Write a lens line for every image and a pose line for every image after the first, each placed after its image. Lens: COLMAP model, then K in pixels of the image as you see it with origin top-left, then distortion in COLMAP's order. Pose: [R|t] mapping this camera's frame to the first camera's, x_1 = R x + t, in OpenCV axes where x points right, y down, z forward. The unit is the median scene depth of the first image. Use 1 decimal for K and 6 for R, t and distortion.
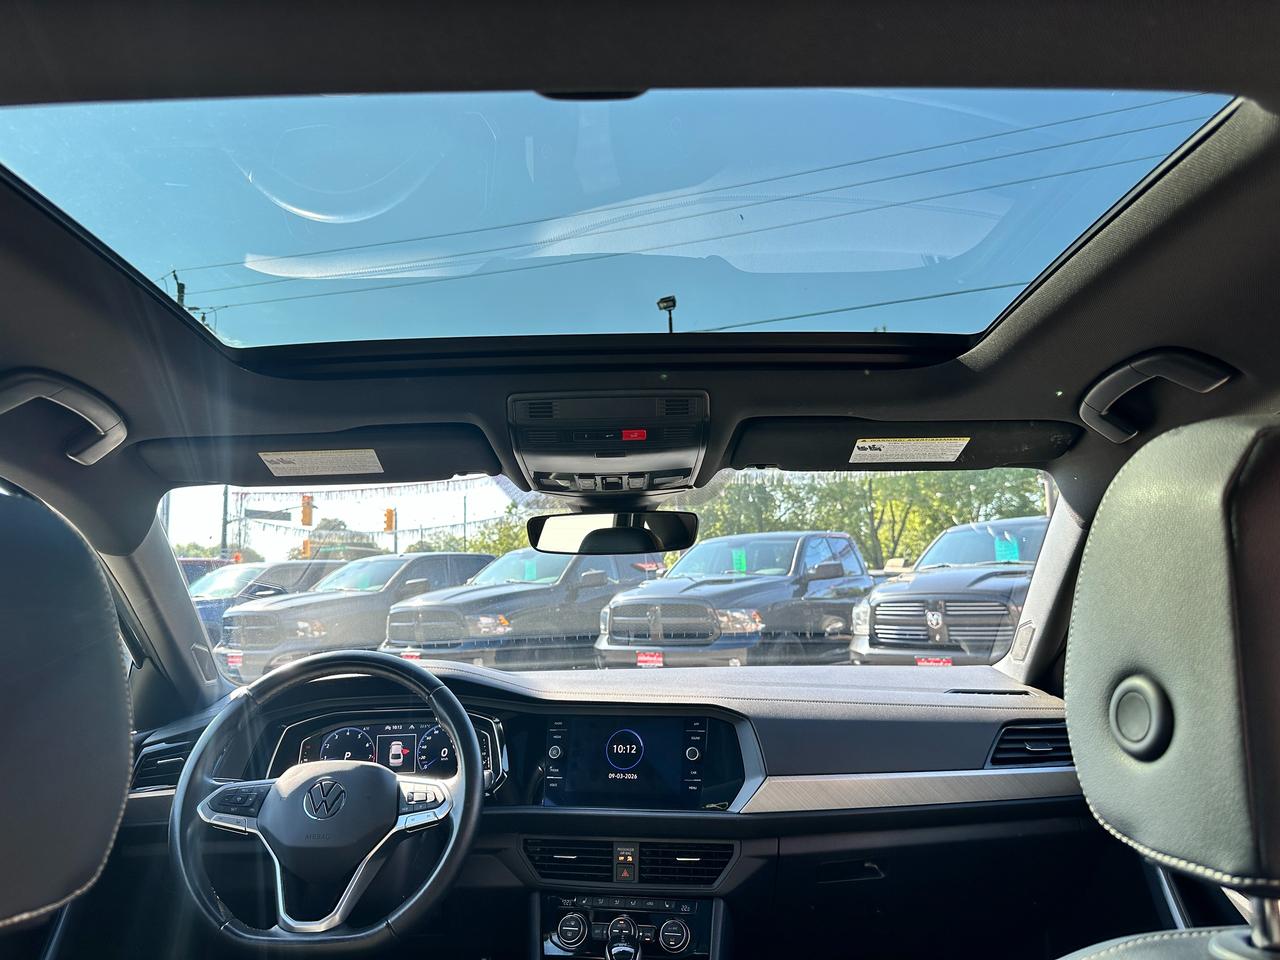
lens RADIAL K [[911.5, 0, 650.4], [0, 911.5, 469.0], [0, 0, 1]] dist [0.036772, -0.052345]
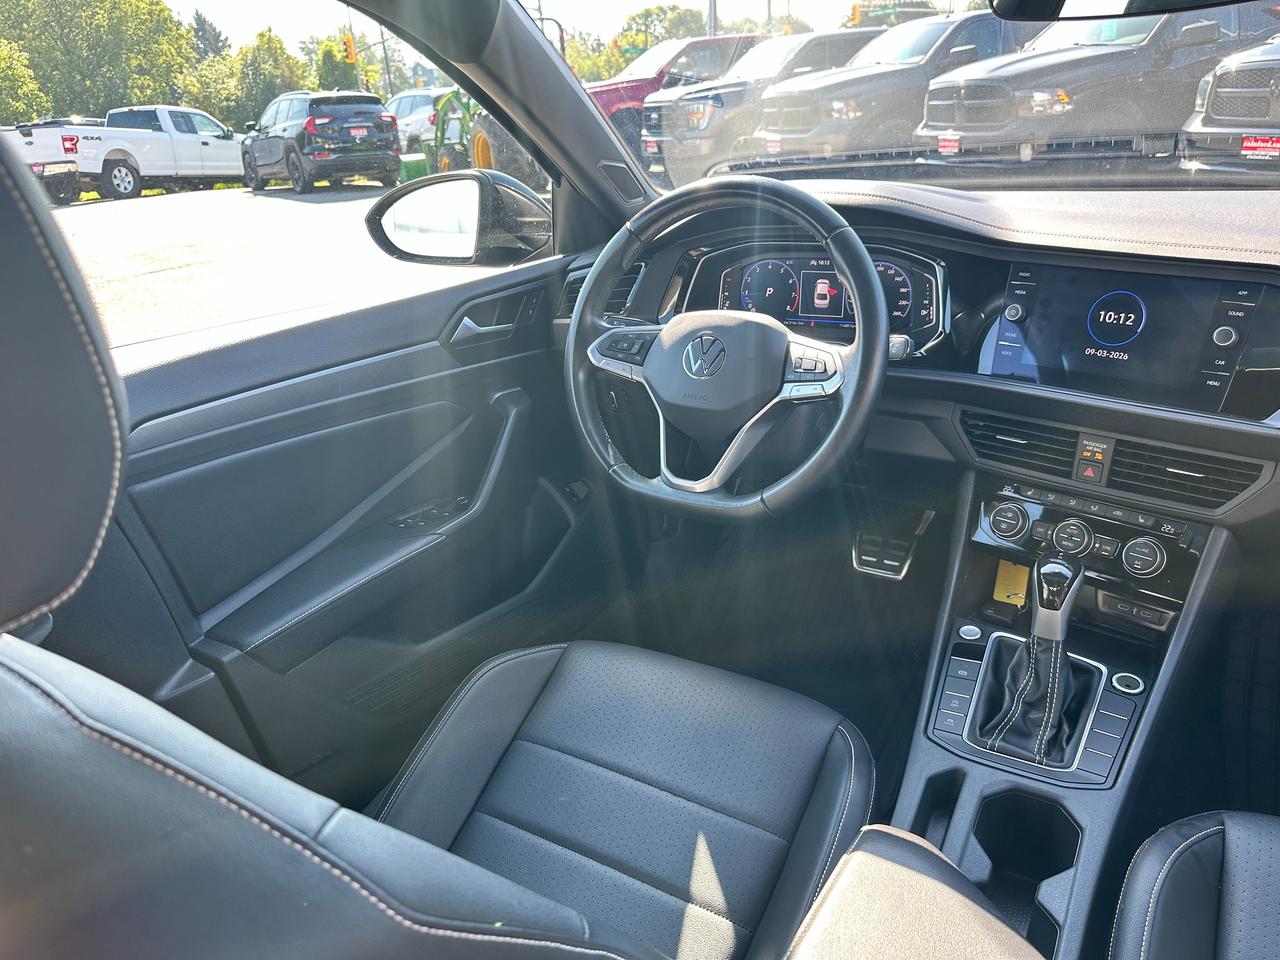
lens RADIAL K [[911.5, 0, 638.7], [0, 911.5, 487.1], [0, 0, 1]] dist [0.036772, -0.052345]
pose [[0.837113, 0.188976, -0.513352, 0.052967], [0.117613, 0.854311, 0.506280, 0.015696], [0.534237, -0.484191, 0.692929, 0.251075]]
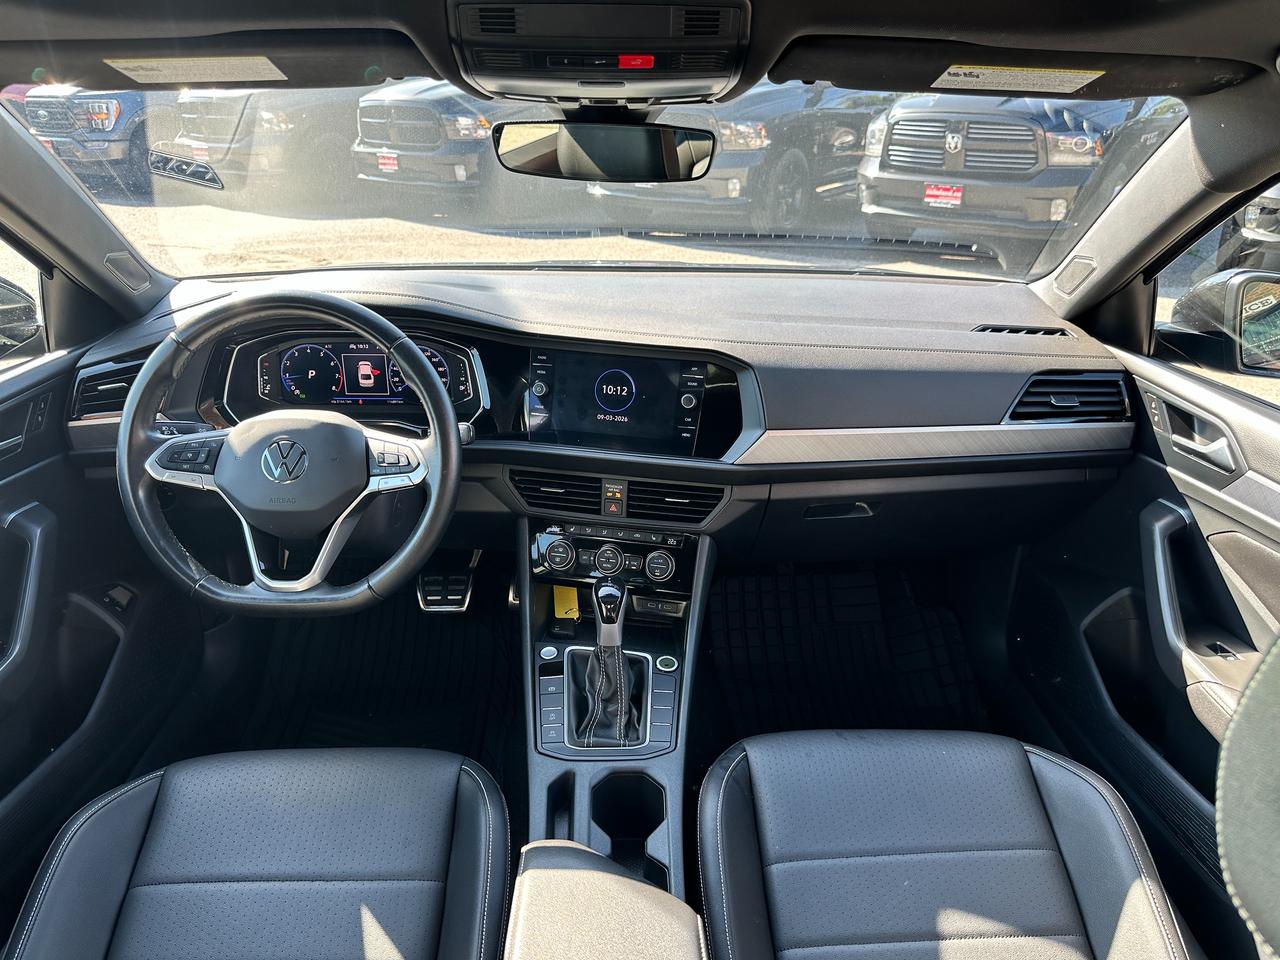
lens RADIAL K [[911.5, 0, 651.9], [0, 911.5, 477.7], [0, 0, 1]] dist [0.036772, -0.052345]
pose [[0.999082, 0.036625, 0.022232, -0.008820], [-0.042844, 0.851741, 0.522209, -0.097427], [0.000190, -0.522682, 0.852528, 0.178221]]
